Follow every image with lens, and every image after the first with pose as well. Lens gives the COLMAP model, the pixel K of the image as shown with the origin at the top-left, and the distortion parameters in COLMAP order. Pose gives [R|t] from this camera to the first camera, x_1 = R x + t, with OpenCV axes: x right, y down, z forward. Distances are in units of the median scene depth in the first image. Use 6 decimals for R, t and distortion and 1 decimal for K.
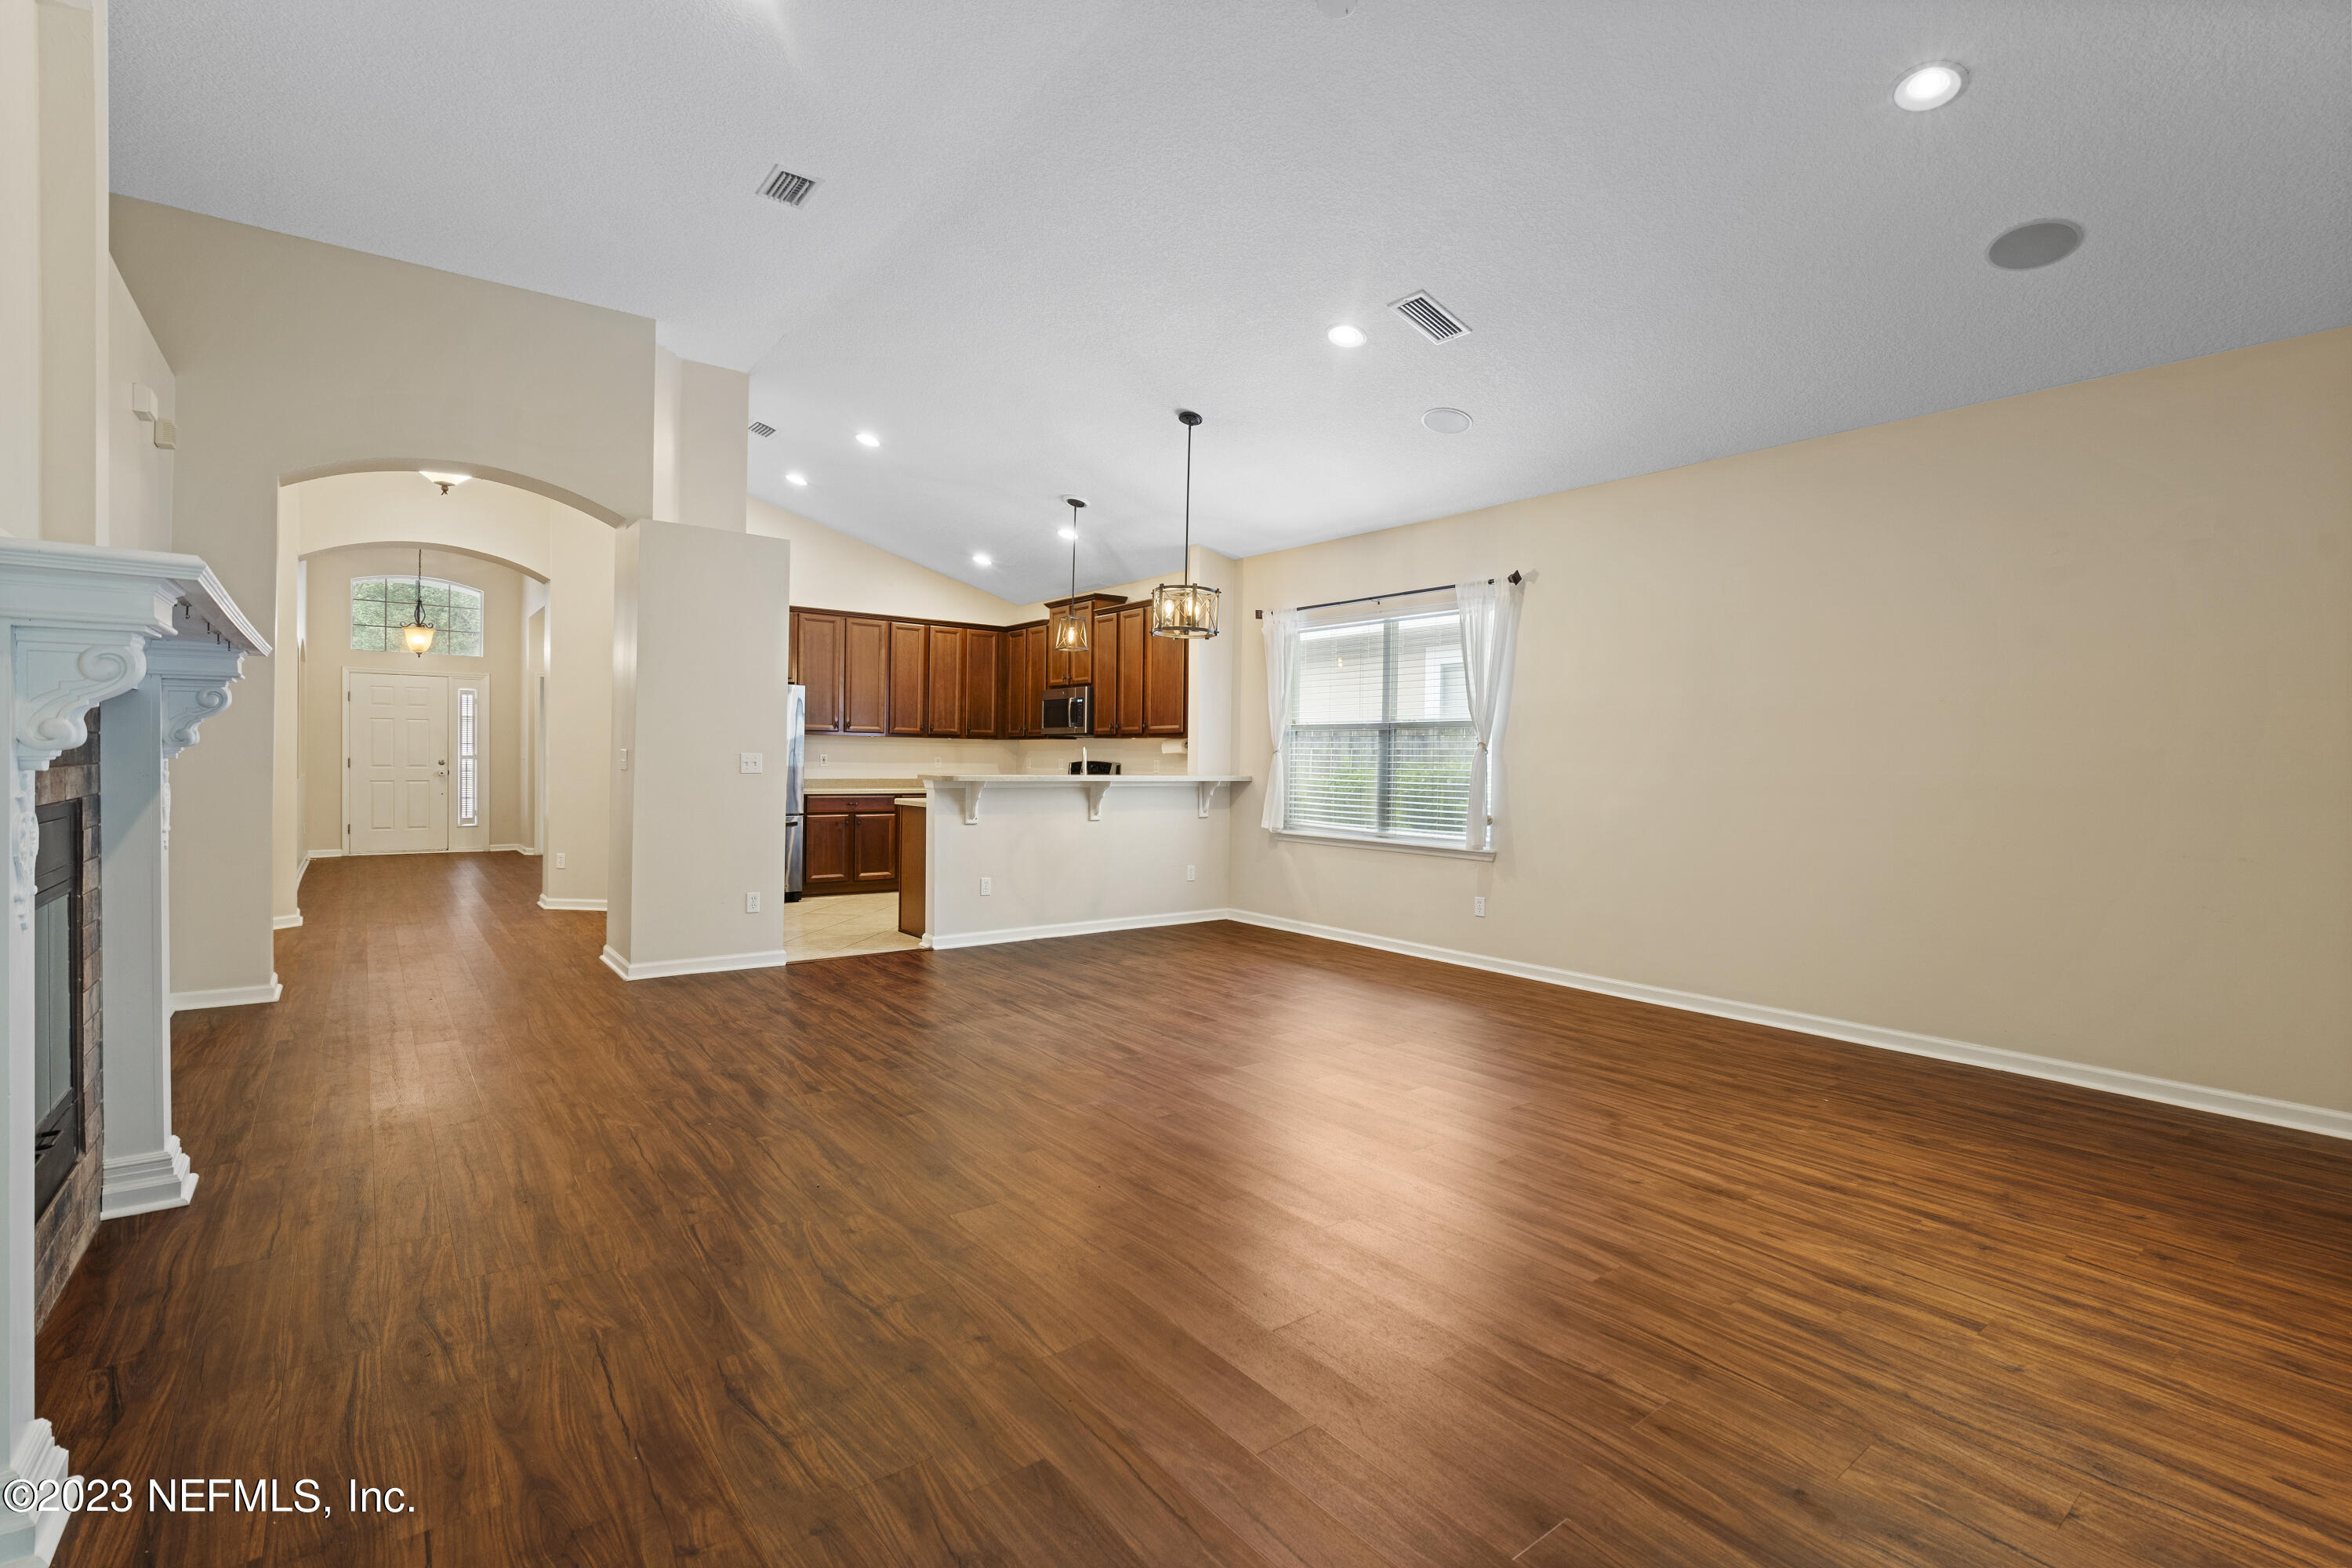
lens RADIAL K [[1065.0, 0, 1170.4], [0, 1065.0, 777.0], [0, 0, 1]] dist [-0.004992, -0.000272]
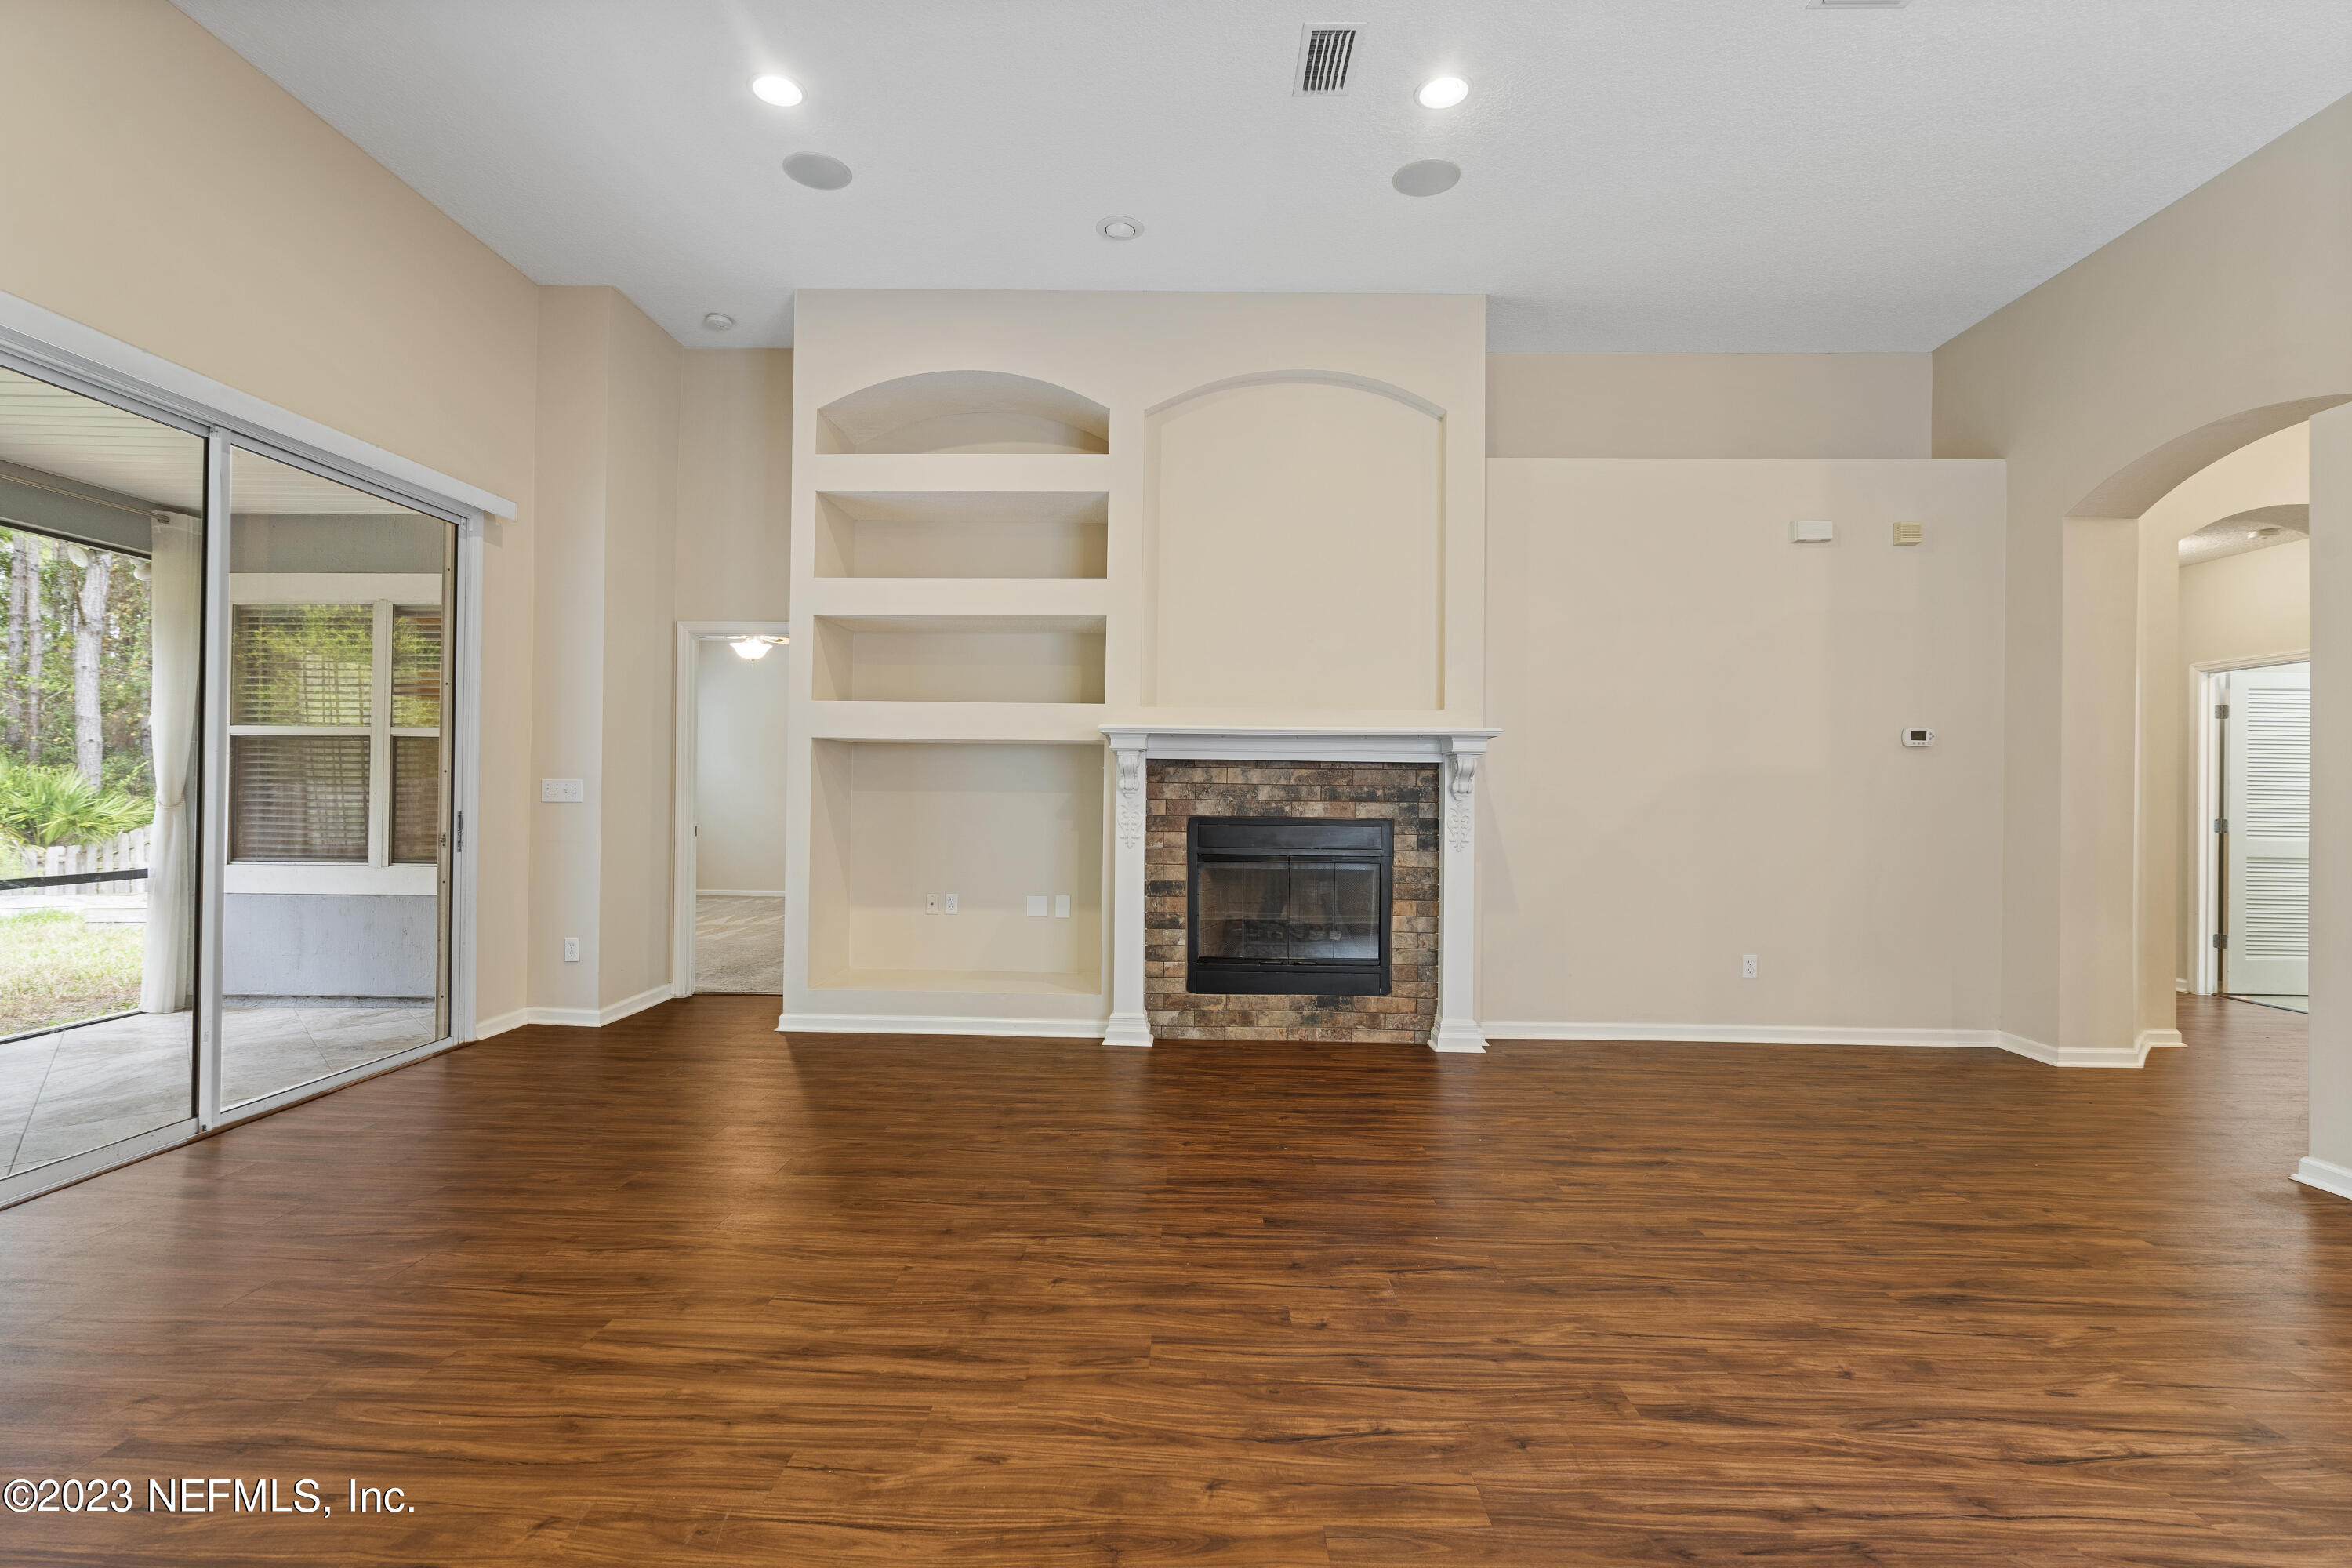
lens RADIAL K [[1065.0, 0, 1168.0], [0, 1065.0, 785.2], [0, 0, 1]] dist [-0.004992, -0.000272]
pose [[-0.631052, -0.027607, -0.775250, 0.531093], [-0.034119, 0.999387, -0.007816, -0.008321], [0.774990, 0.021519, -0.631607, 1.260607]]
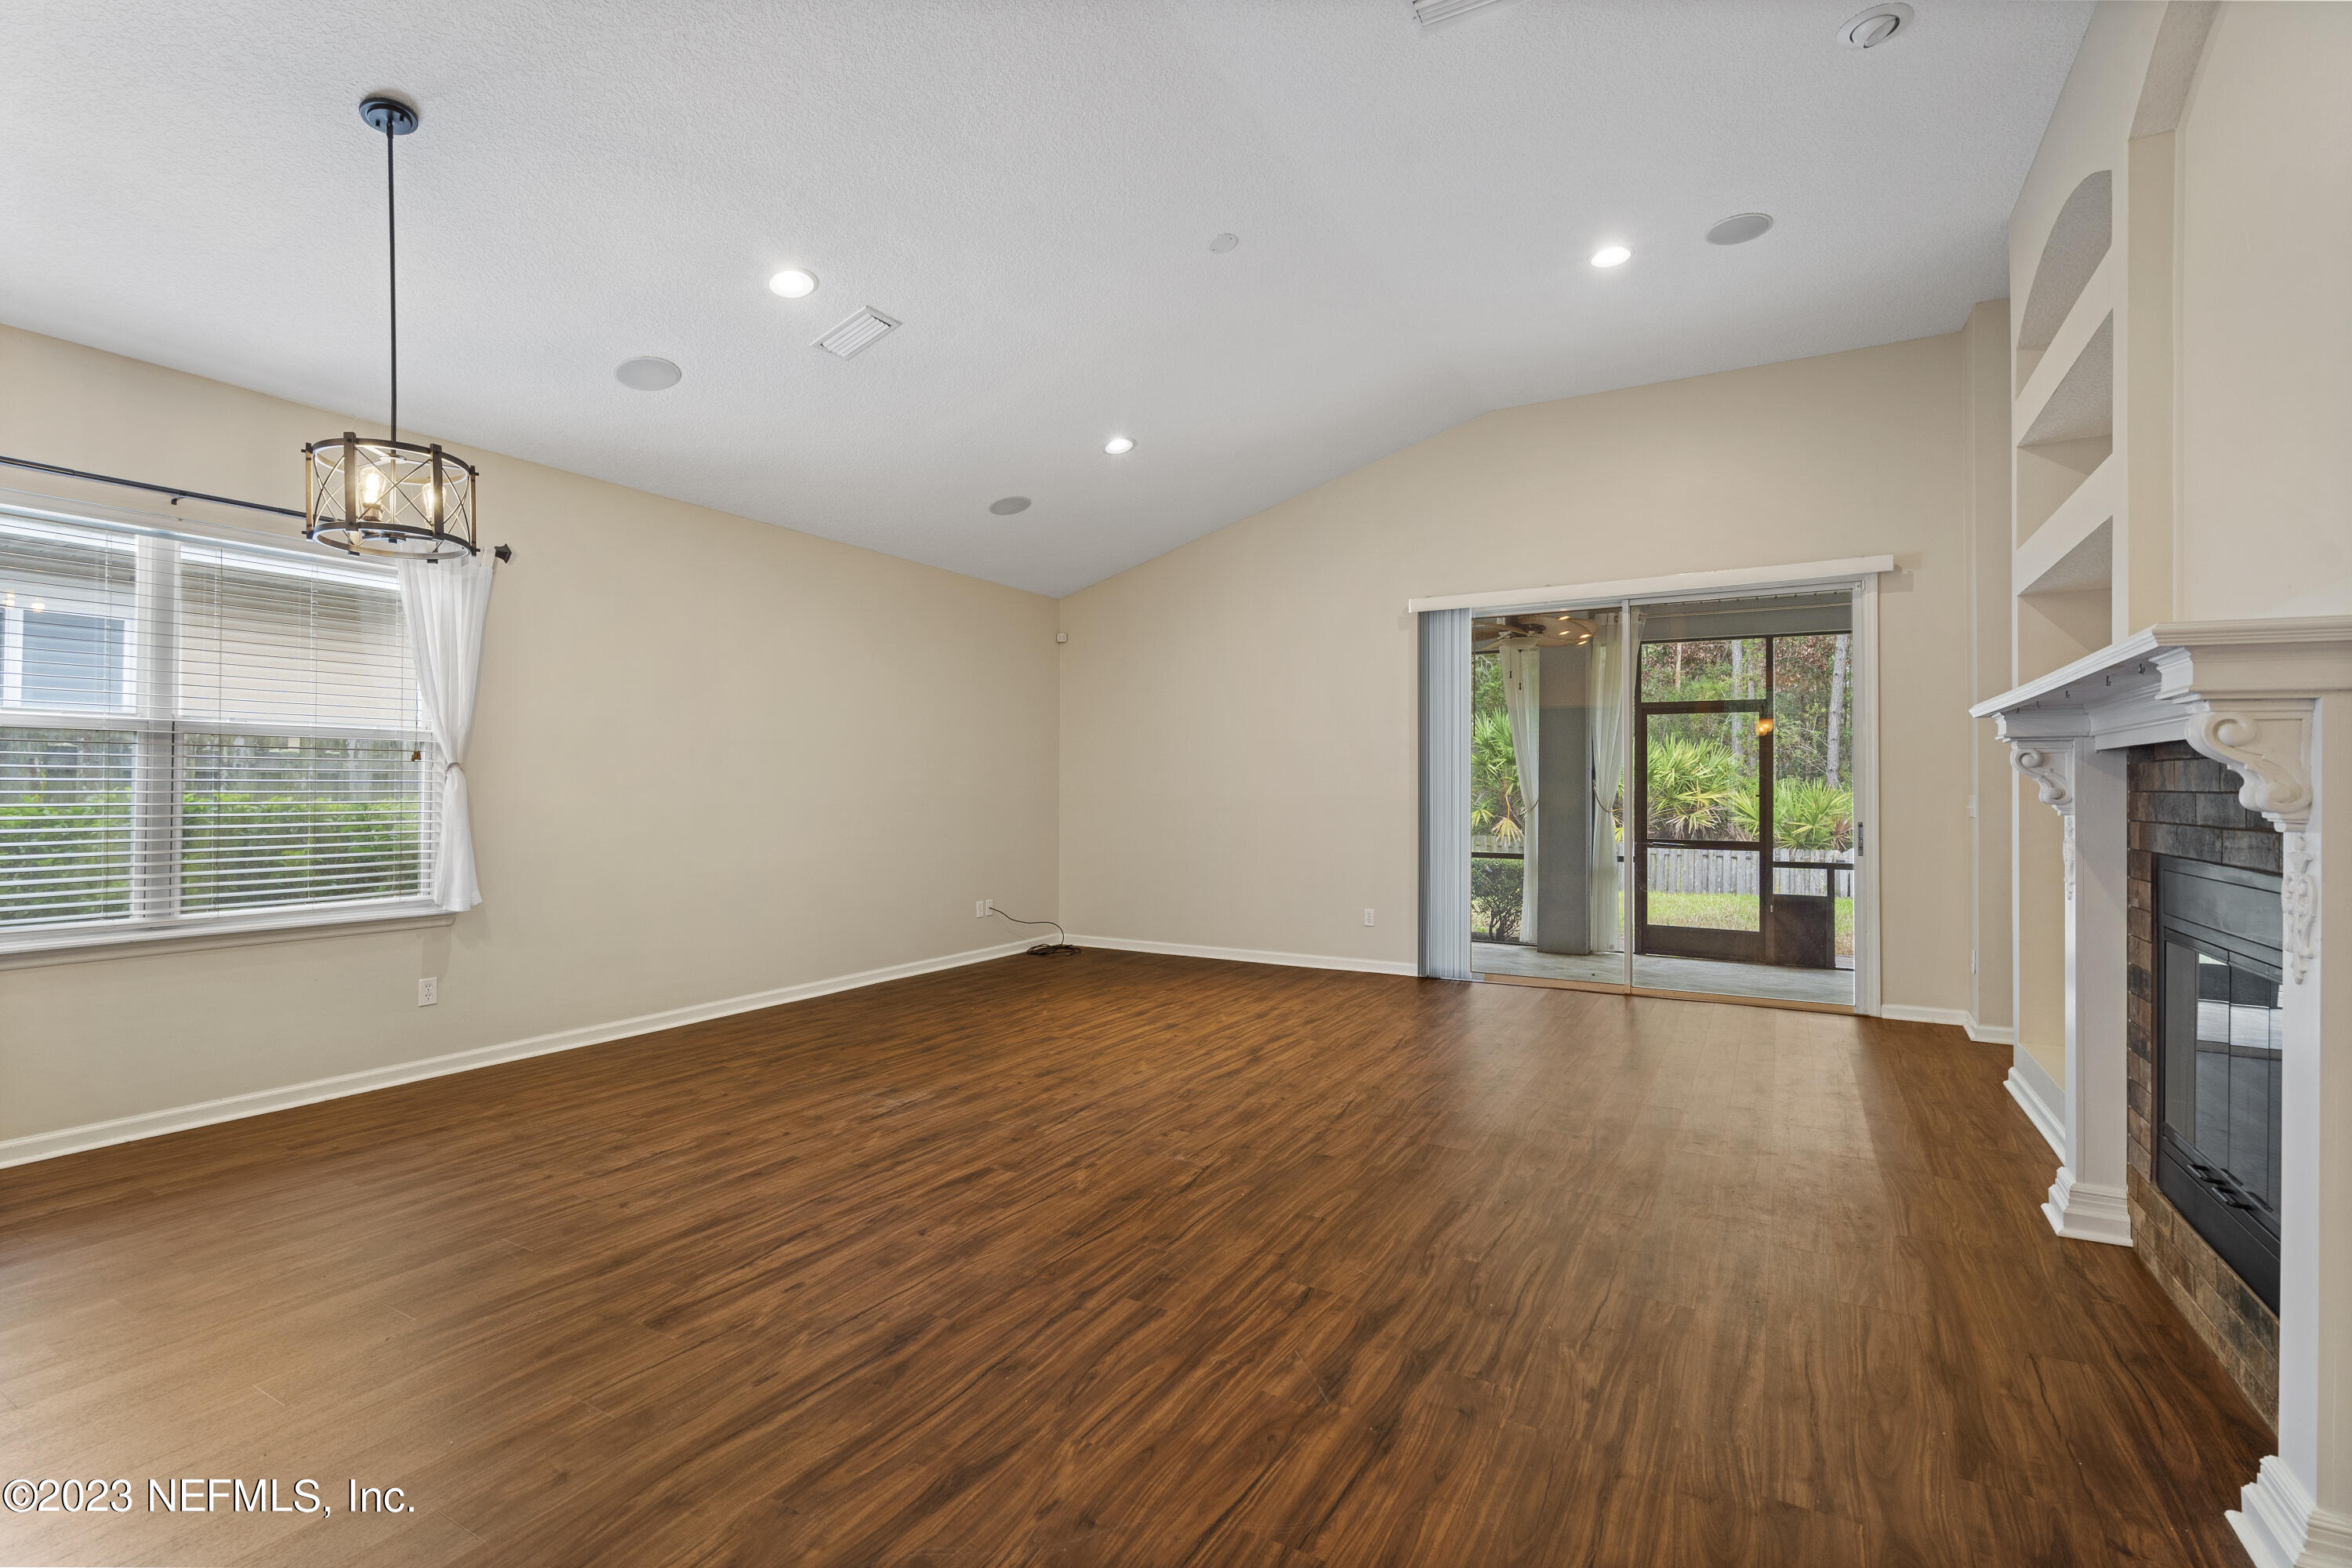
lens RADIAL K [[1065.0, 0, 1170.3], [0, 1065.0, 792.6], [0, 0, 1]] dist [-0.004992, -0.000272]
pose [[-0.381201, -0.020095, 0.924274, -0.904702], [0.006078, 0.999688, 0.024241, -0.042065], [-0.924472, 0.014858, -0.380960, 1.311137]]
